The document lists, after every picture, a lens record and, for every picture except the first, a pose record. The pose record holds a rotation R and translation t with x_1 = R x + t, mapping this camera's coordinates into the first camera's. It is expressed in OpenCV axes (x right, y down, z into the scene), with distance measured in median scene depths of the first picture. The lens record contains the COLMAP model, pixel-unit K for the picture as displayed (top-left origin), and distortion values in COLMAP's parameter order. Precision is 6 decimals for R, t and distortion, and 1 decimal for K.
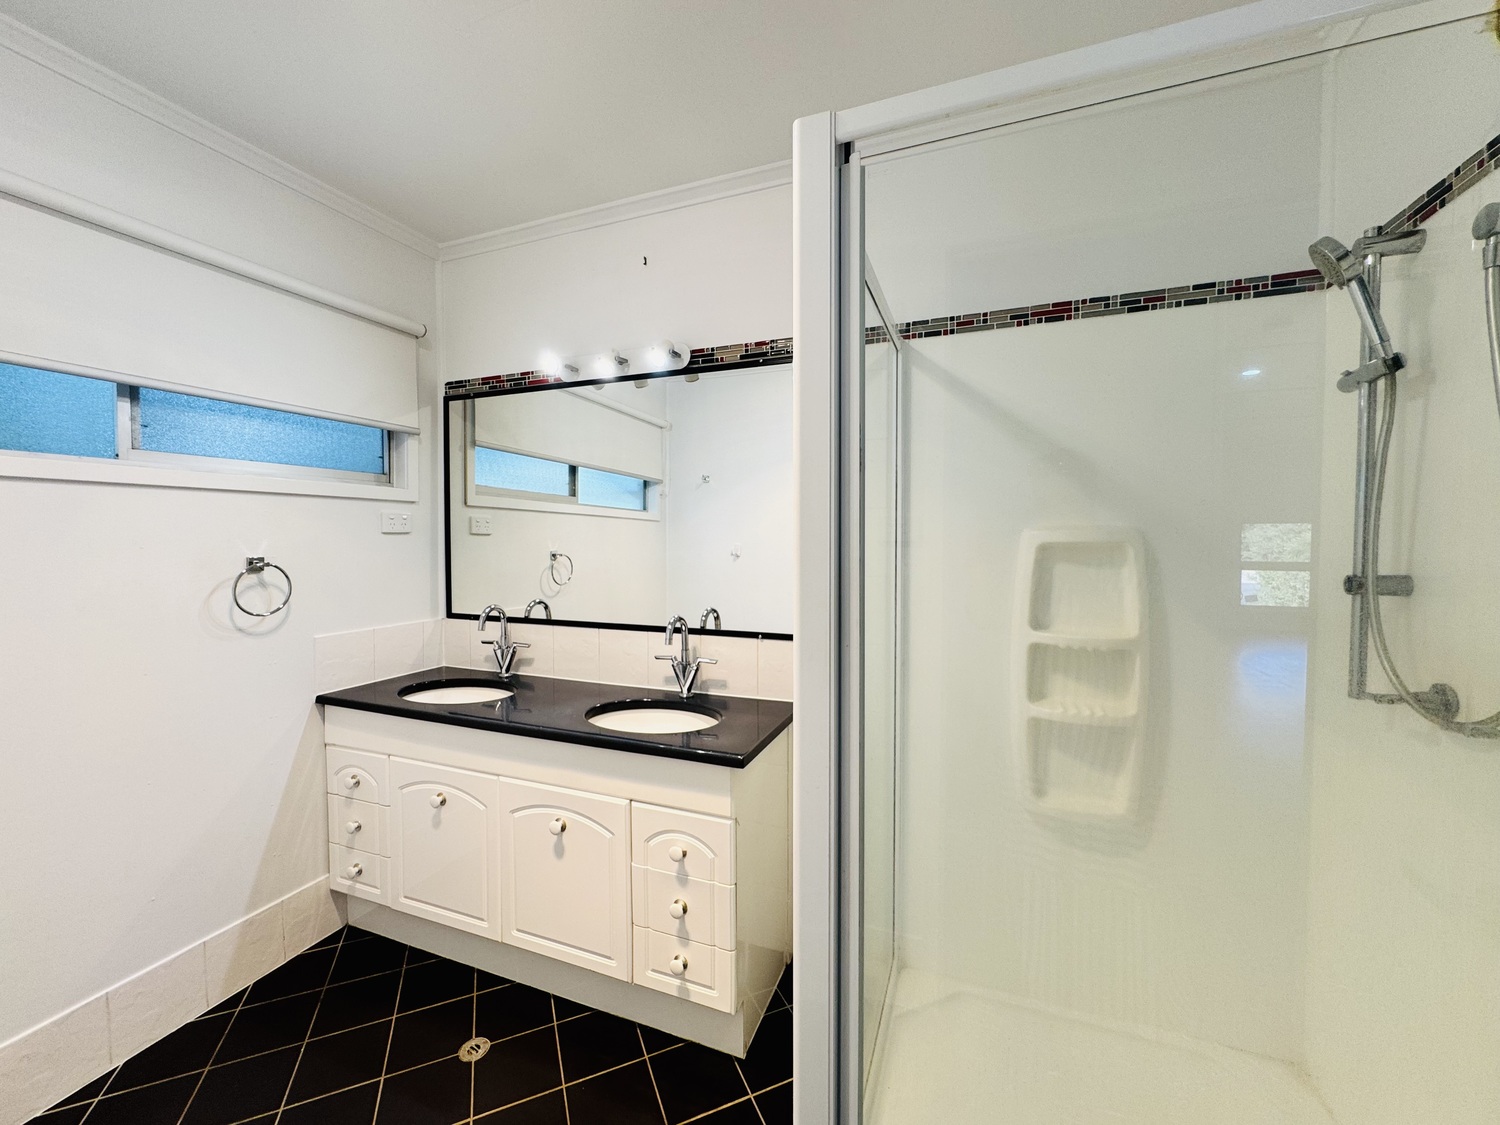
lens RADIAL K [[597.7, 0, 750.2], [0, 597.7, 559.7], [0, 0, 1]] dist [-0.002319, 0.000353]
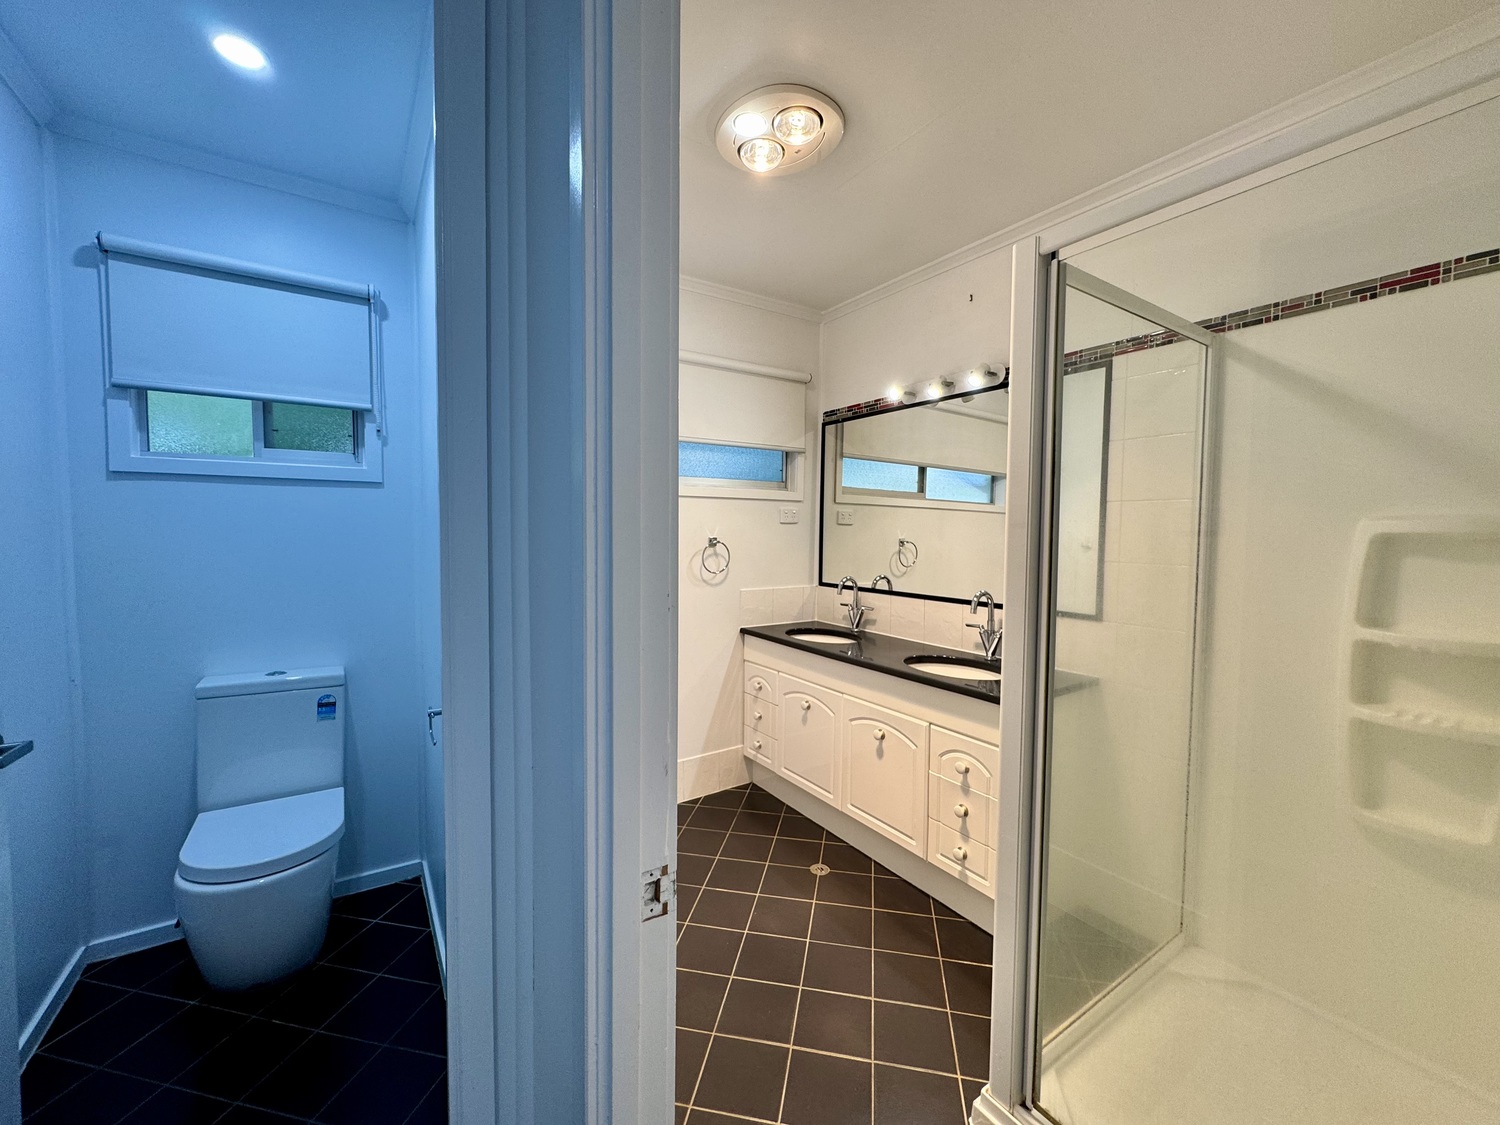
lens RADIAL K [[597.7, 0, 750.2], [0, 597.7, 559.7], [0, 0, 1]] dist [-0.002319, 0.000353]
pose [[0.818095, 0.036993, -0.573891, 0.175265], [-0.030473, 0.999315, 0.020976, 0.017876], [0.574275, 0.000327, 0.818663, -0.252116]]
